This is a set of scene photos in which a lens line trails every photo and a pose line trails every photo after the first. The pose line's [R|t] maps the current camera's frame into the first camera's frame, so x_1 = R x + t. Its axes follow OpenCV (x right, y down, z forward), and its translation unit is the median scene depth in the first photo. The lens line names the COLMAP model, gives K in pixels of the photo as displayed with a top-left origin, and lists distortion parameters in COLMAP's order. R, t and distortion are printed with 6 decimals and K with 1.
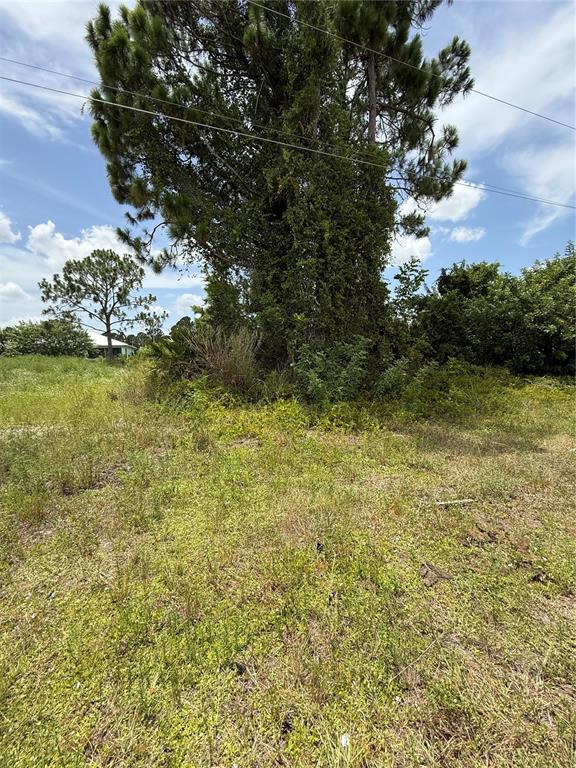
lens RADIAL K [[305.6, 0, 288.0], [0, 305.6, 384.0], [0, 0, 1]] dist [-0.003676, -0.000292]
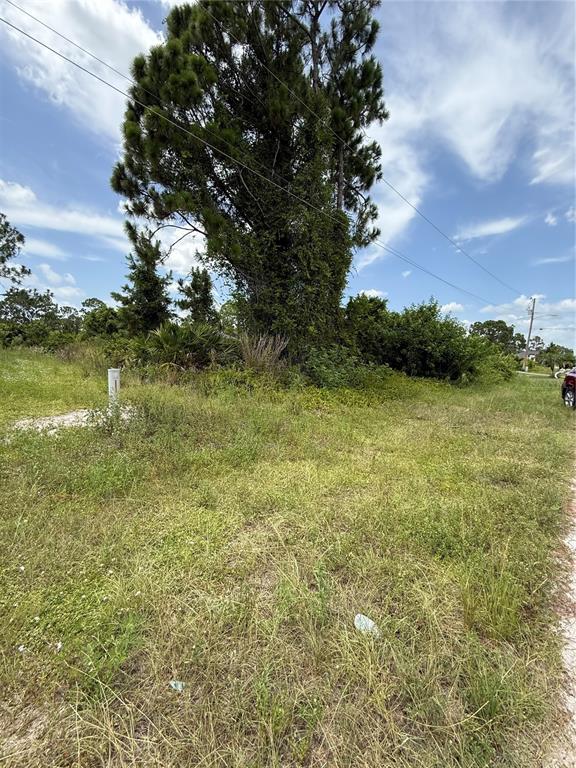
lens RADIAL K [[307.3, 0, 288.0], [0, 307.3, 384.0], [0, 0, 1]] dist [-0.000935, 0.000366]
pose [[0.904641, 0.024545, 0.425467, -0.449435], [-0.025457, 0.999670, -0.003544, 0.030736], [-0.425413, -0.007625, 0.904967, -0.165837]]
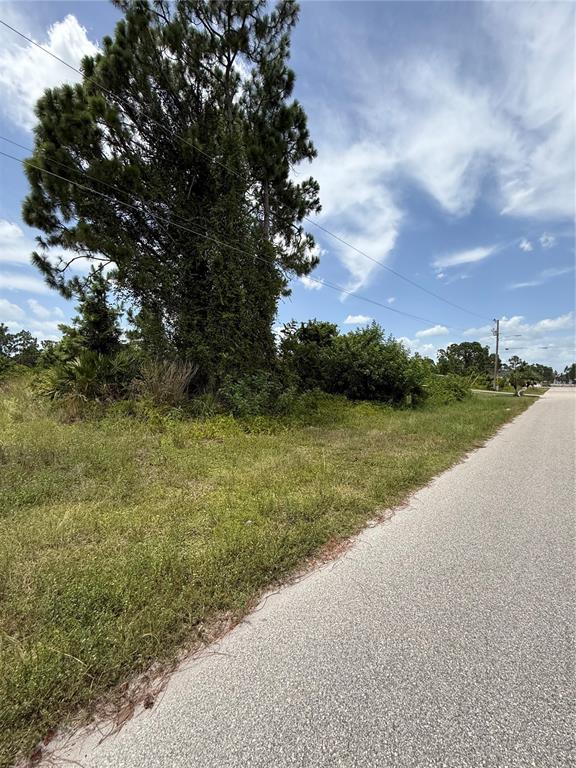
lens RADIAL K [[305.6, 0, 288.0], [0, 305.6, 384.0], [0, 0, 1]] dist [-0.003676, -0.000292]
pose [[0.892275, 0.032122, 0.450347, -0.221650], [0.009102, 0.995983, -0.089074, 0.023826], [-0.451400, 0.083577, 0.888399, -0.230677]]
